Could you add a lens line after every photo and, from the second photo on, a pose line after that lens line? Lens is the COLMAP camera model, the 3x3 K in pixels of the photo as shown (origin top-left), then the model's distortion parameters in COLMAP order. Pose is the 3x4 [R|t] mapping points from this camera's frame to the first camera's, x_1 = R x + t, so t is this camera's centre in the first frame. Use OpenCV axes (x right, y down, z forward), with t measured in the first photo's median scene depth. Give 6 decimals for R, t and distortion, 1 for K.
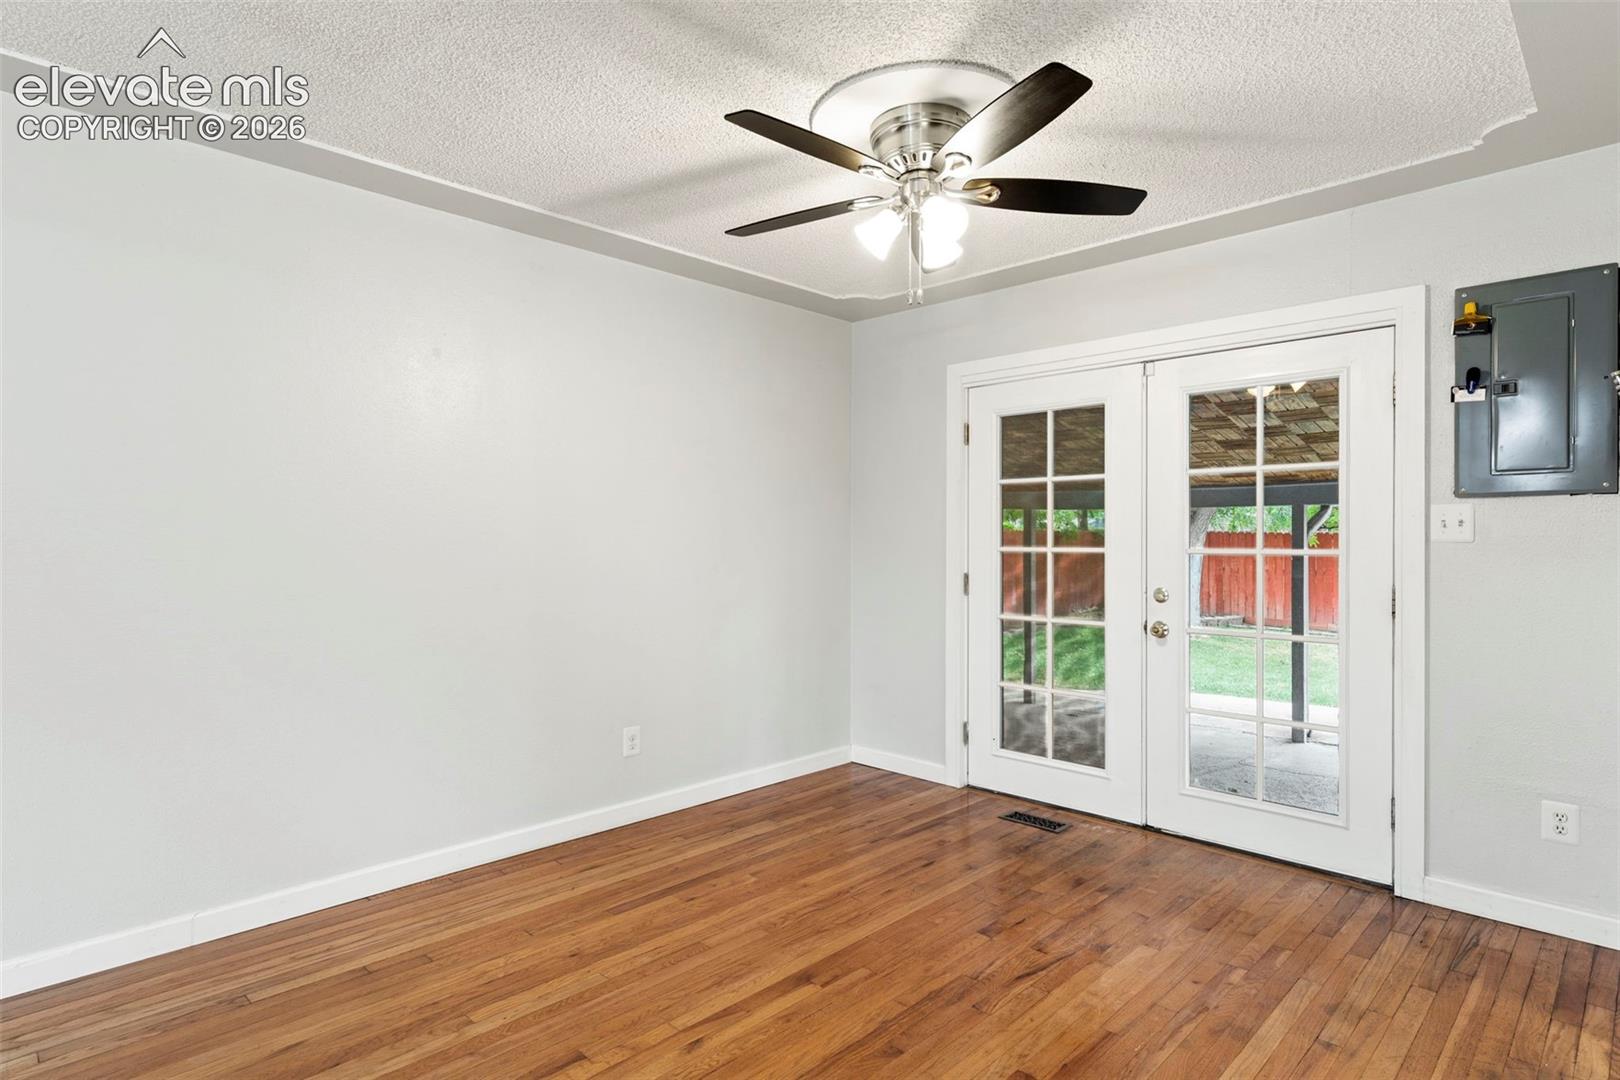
lens RADIAL K [[864.5, 0, 812.6], [0, 864.5, 543.5], [0, 0, 1]] dist [0.017221, -0.000070]
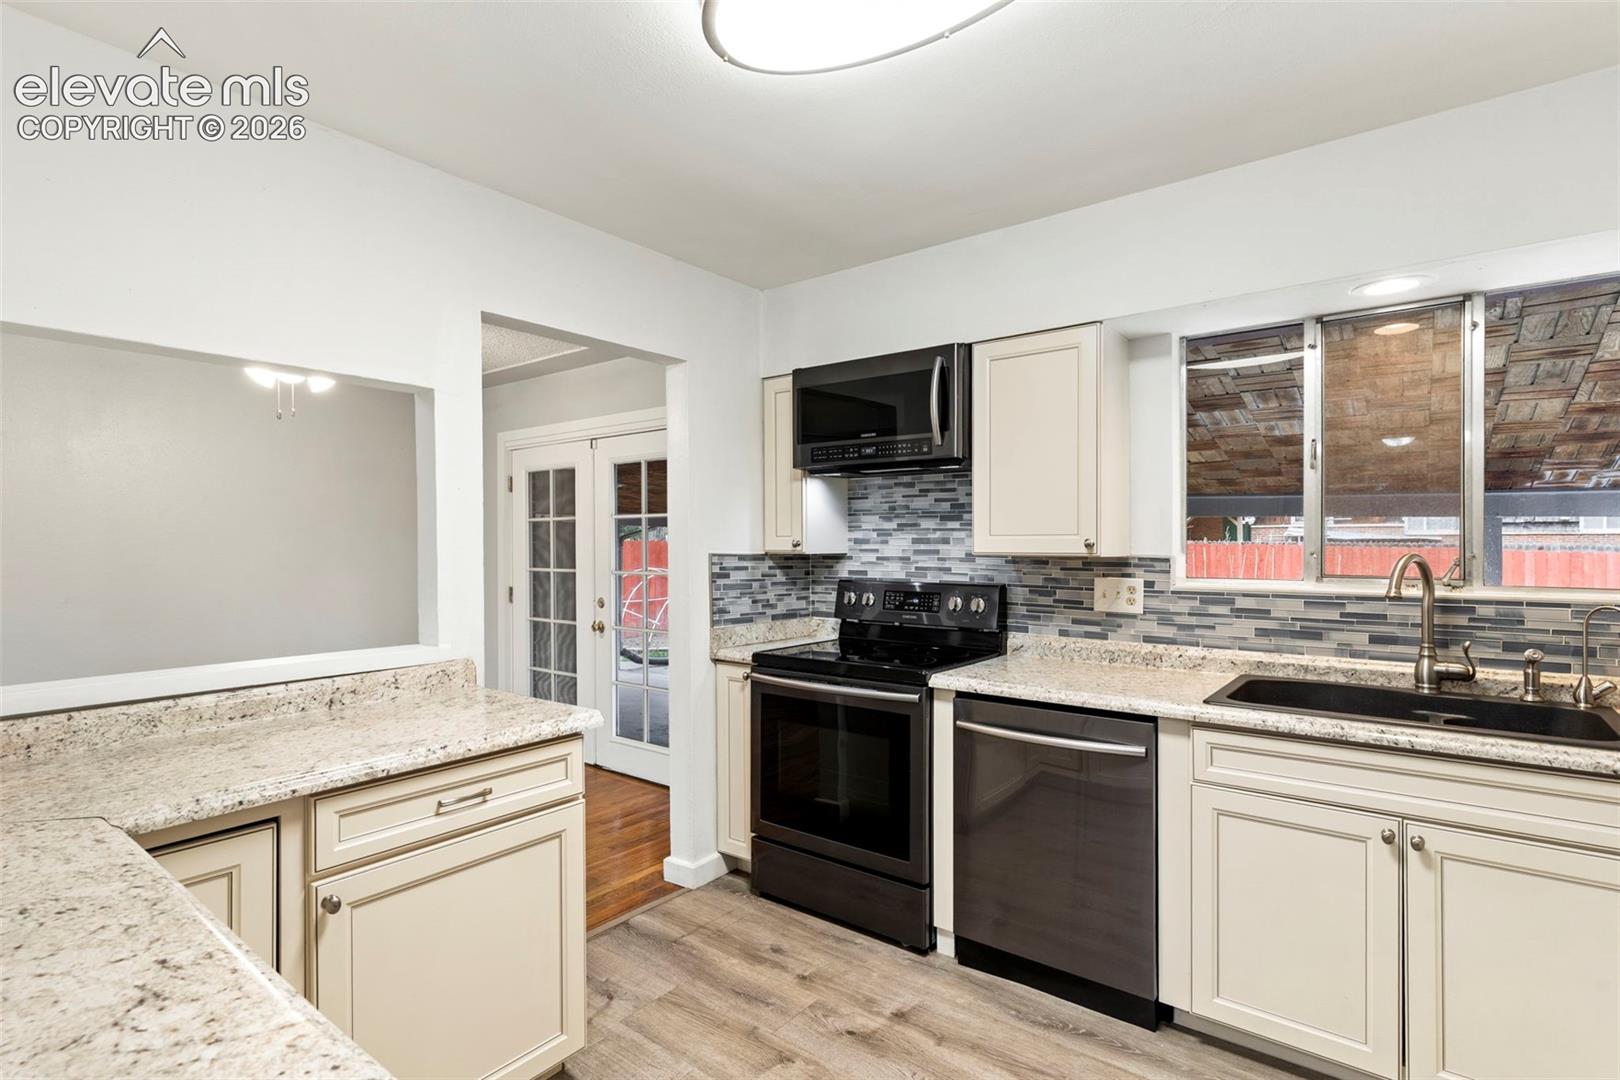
lens RADIAL K [[780.9, 0, 815.5], [0, 780.9, 546.4], [0, 0, 1]] dist [0.005155, 0.000832]
pose [[0.993578, -0.005138, 0.113031, 0.659226], [0.005265, 0.999986, -0.000831, -0.032808], [-0.113025, 0.001421, 0.993591, -0.344950]]
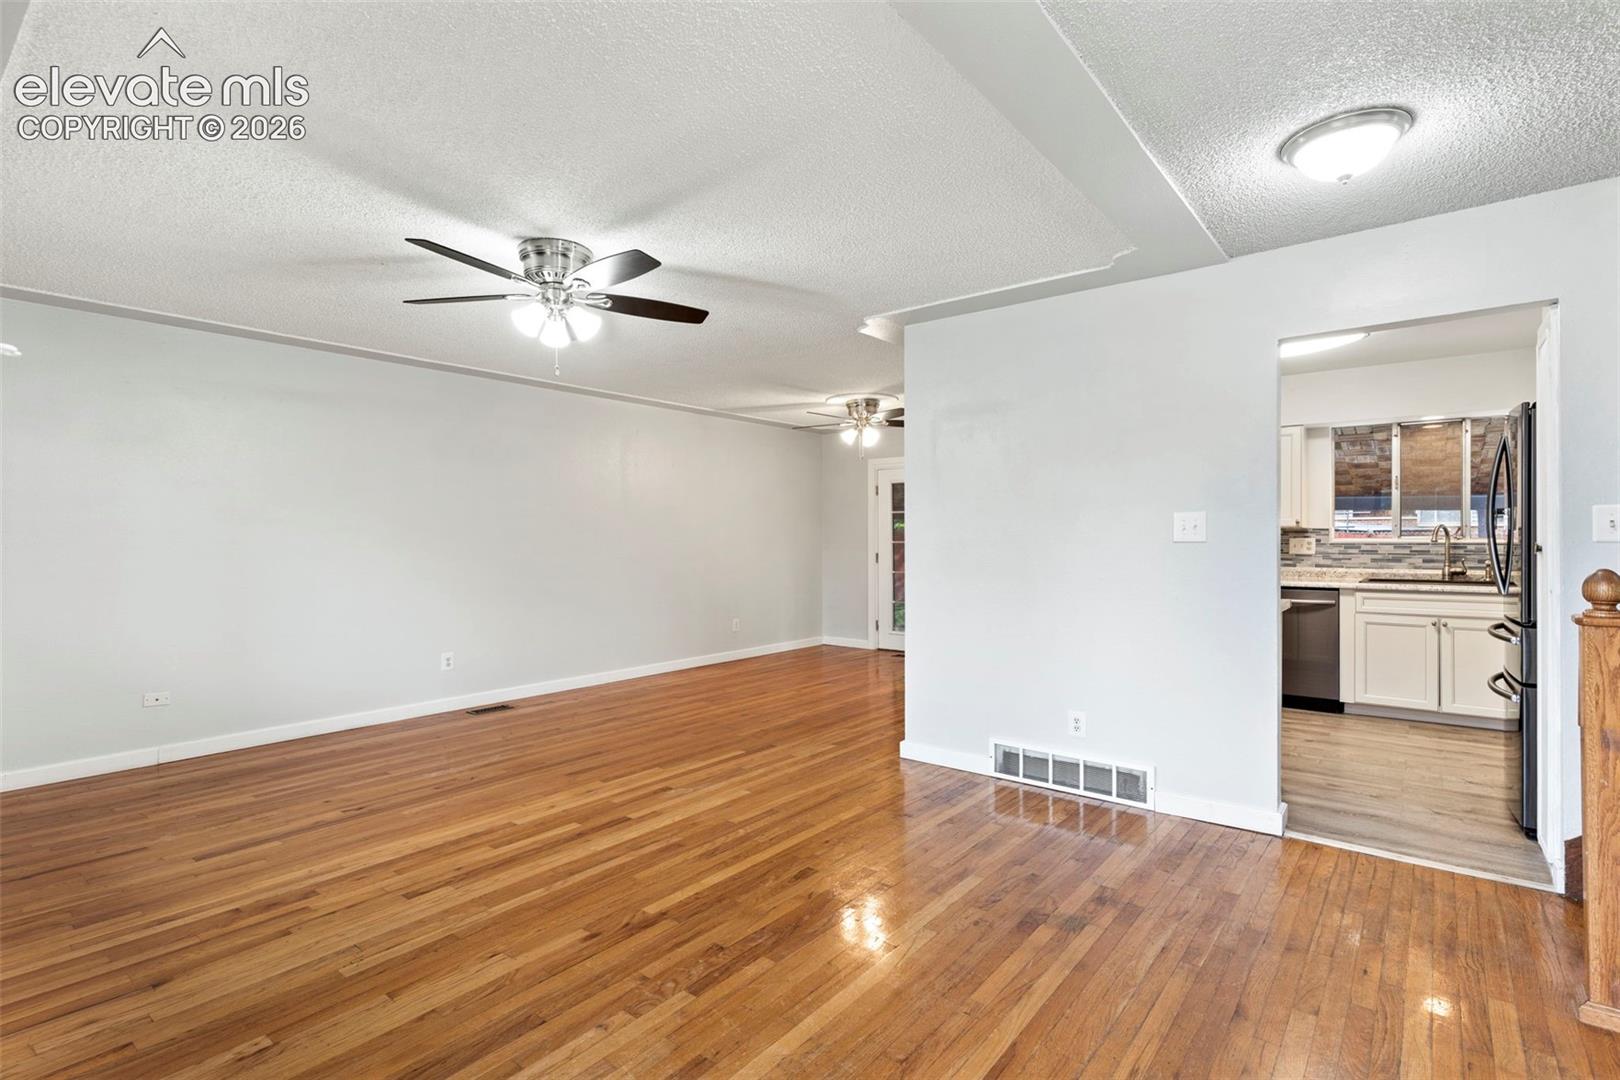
lens RADIAL K [[774.9, 0, 811.7], [0, 774.9, 537.8], [0, 0, 1]] dist [0.005218, 0.000519]
pose [[0.995095, -0.004458, 0.098823, -0.237751], [0.004859, 0.999981, -0.003819, 0.002704], [-0.098804, 0.004281, 0.995098, -1.234738]]
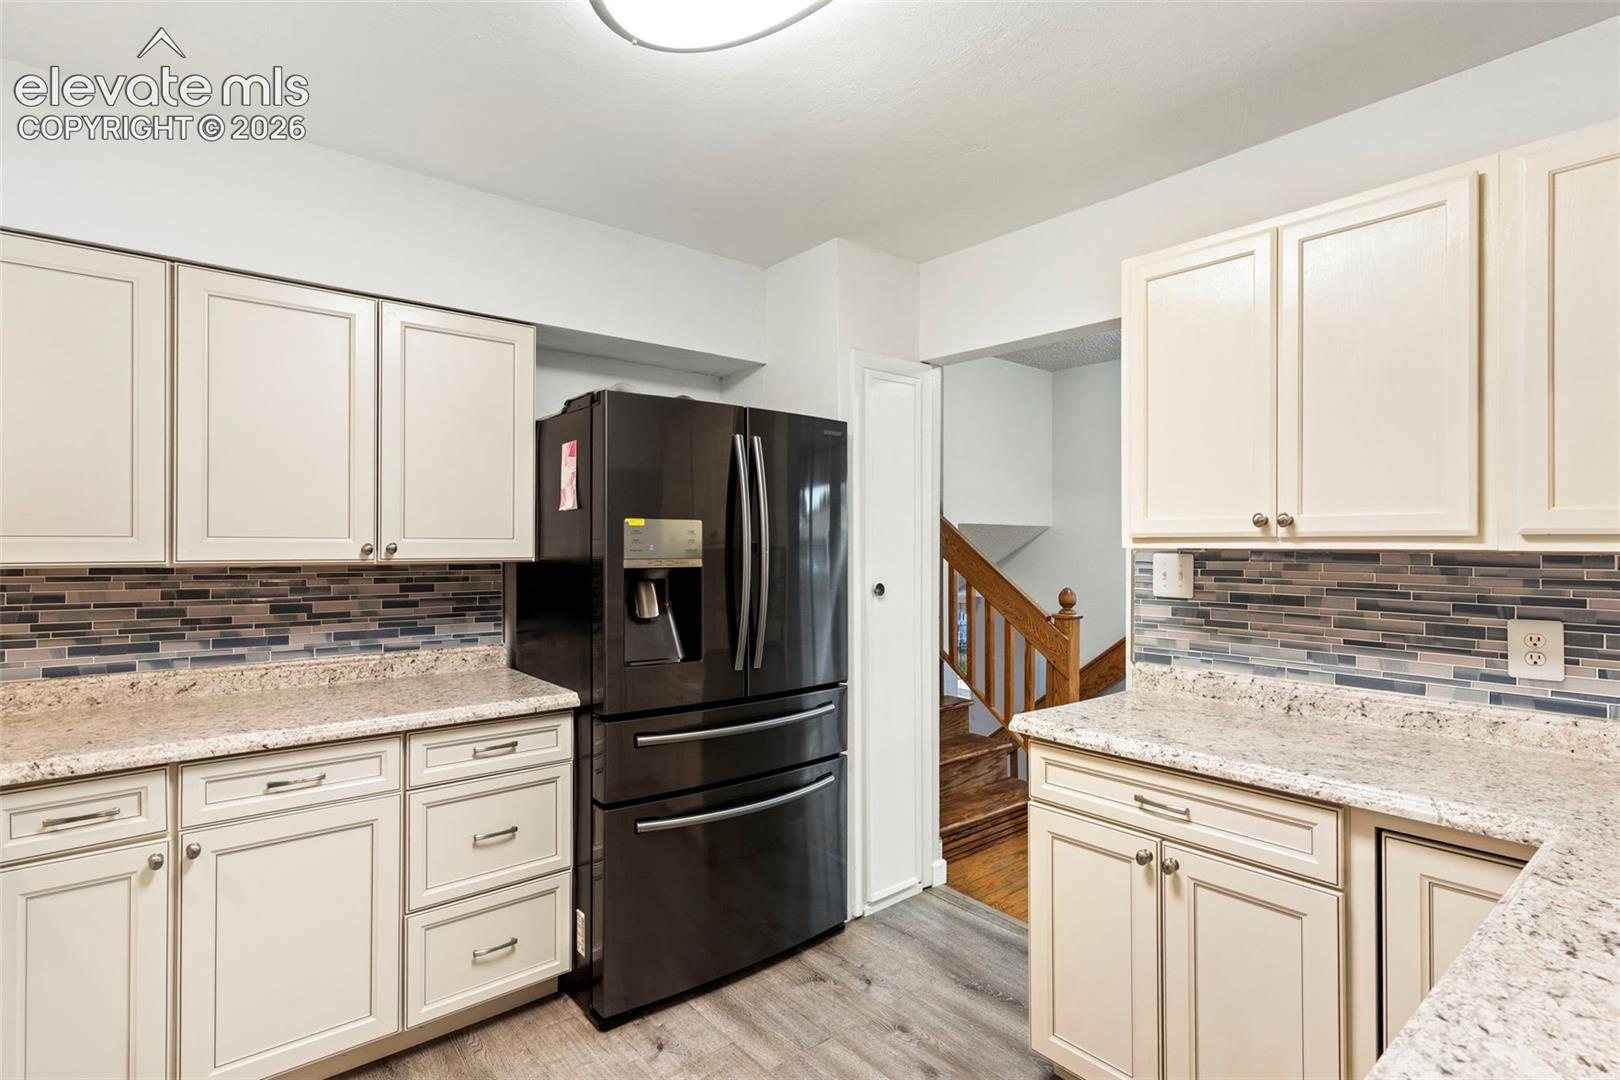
lens RADIAL K [[796.3, 0, 810.0], [0, 796.3, 540.0], [0, 0, 1]] dist [0.008725, 0.000374]
pose [[-0.994594, -0.003248, 0.103786, 0.675476], [-0.002878, 0.999989, 0.003708, -0.040418], [-0.103796, 0.003389, -0.994593, 0.458759]]
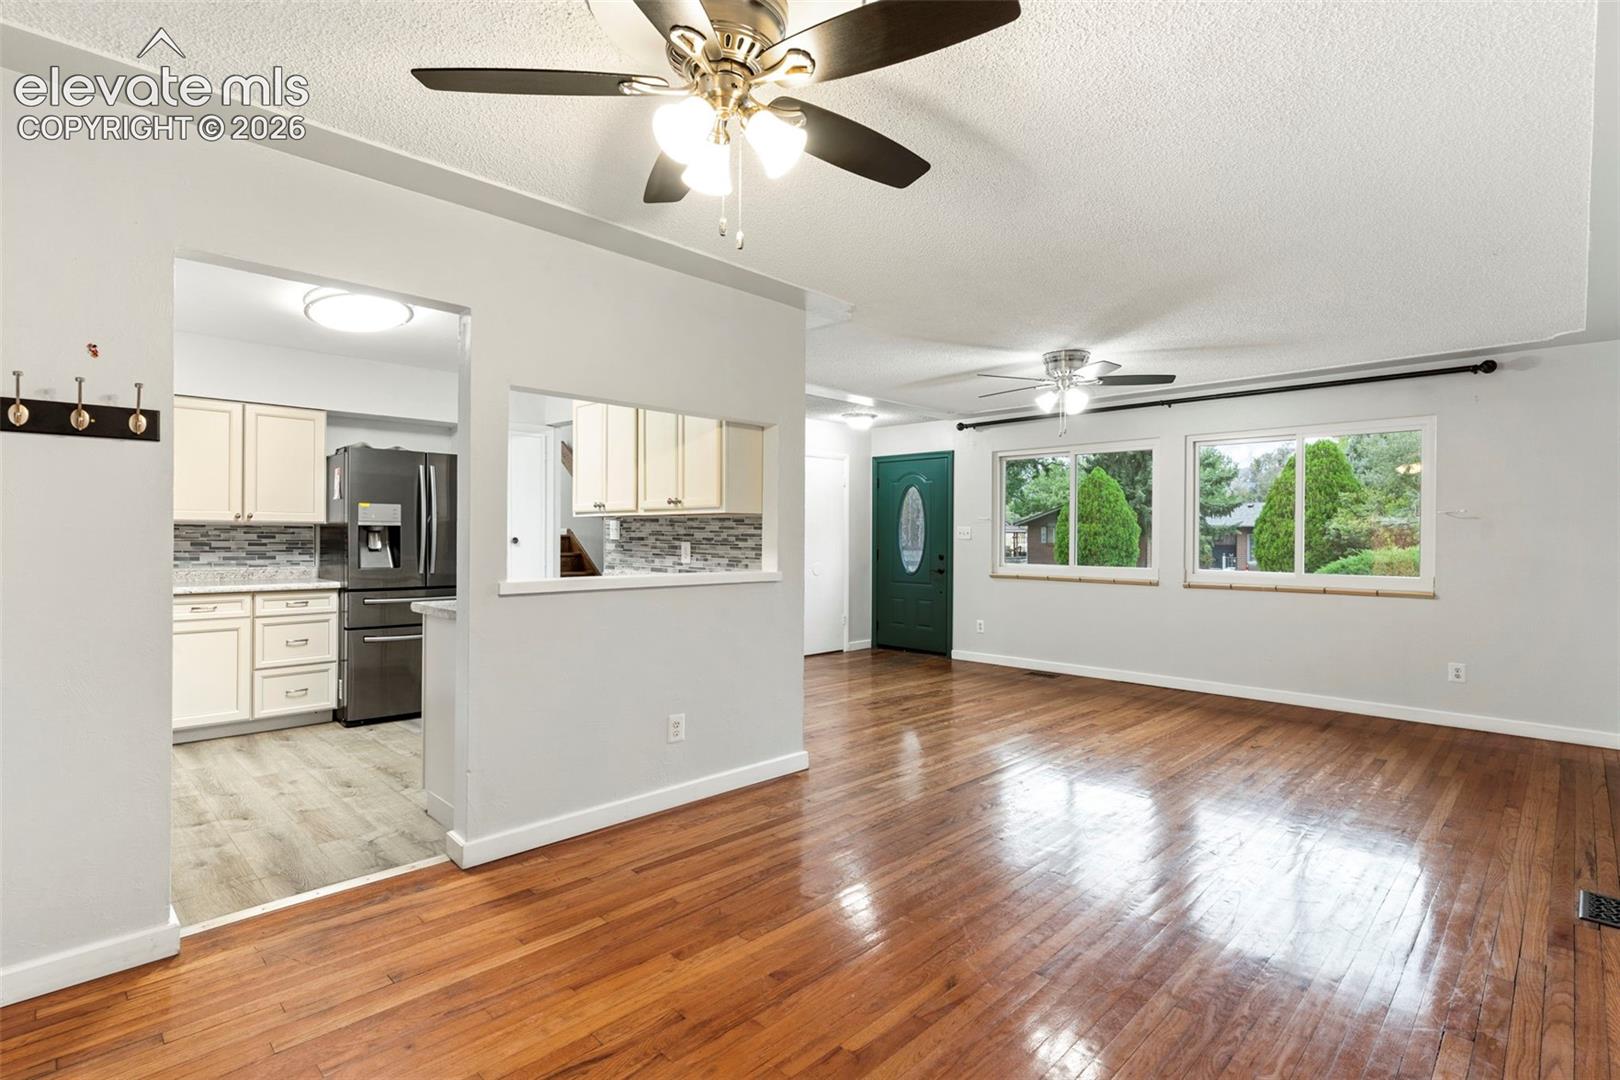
lens RADIAL K [[774.9, 0, 811.7], [0, 774.9, 537.8], [0, 0, 1]] dist [0.005218, 0.000519]
pose [[-0.999941, -0.007490, 0.007878, 0.027309], [-0.007424, 0.999937, 0.008396, -0.008418], [-0.007940, 0.008337, -0.999934, 1.278677]]
